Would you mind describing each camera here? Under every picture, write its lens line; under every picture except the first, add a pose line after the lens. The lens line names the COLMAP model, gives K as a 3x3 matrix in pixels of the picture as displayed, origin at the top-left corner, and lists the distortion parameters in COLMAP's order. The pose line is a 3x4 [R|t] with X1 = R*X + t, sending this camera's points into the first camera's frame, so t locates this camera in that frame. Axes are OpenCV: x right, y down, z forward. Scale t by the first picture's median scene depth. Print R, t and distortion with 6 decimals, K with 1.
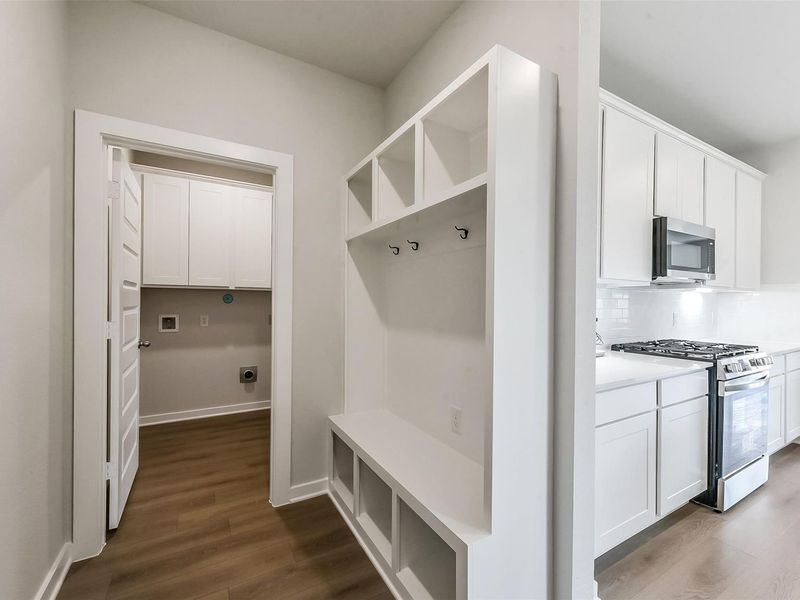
lens RADIAL K [[353.2, 0, 398.6], [0, 353.2, 303.1], [0, 0, 1]] dist [0.001319, 0.000186]
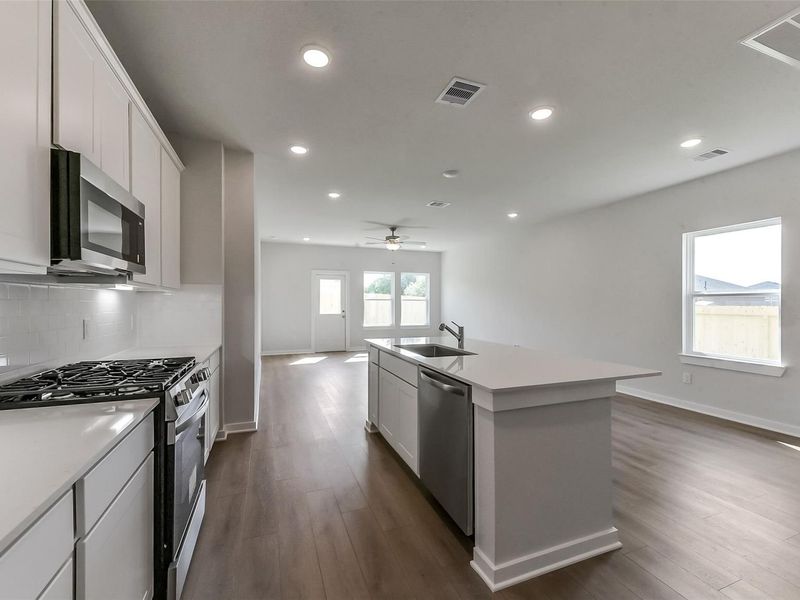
lens RADIAL K [[353.2, 0, 398.6], [0, 353.2, 303.1], [0, 0, 1]] dist [0.001319, 0.000186]
pose [[0.150671, -0.009372, 0.988540, 0.267706], [0.005962, 0.999945, 0.008571, -0.008312], [-0.988566, 0.004602, 0.150718, 0.400379]]
